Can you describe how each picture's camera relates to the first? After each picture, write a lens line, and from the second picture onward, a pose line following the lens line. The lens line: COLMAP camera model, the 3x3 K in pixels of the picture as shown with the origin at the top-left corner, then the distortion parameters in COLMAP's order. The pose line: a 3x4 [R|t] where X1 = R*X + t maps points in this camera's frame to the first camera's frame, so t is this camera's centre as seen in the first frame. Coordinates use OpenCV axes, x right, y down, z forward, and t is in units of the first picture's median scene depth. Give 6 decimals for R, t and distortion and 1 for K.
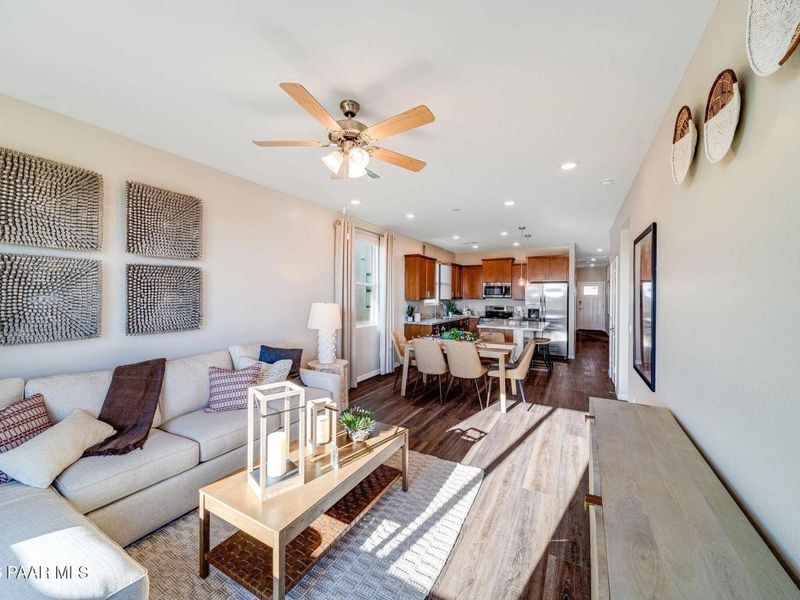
lens RADIAL K [[318.0, 0, 400.0], [0, 318.0, 296.3], [0, 0, 1]] dist [-0.001459, -0.000033]
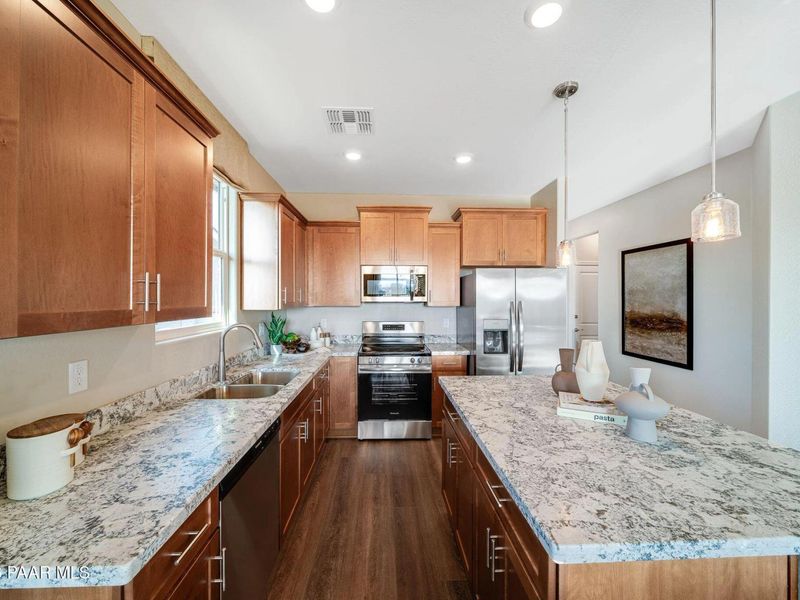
lens RADIAL K [[318.0, 0, 396.9], [0, 318.0, 298.1], [0, 0, 1]] dist [-0.001459, -0.000033]
pose [[0.850603, -0.006658, 0.525766, 0.088067], [0.008255, 0.999966, -0.000693, -0.001434], [-0.525744, 0.004930, 0.850629, 0.632693]]
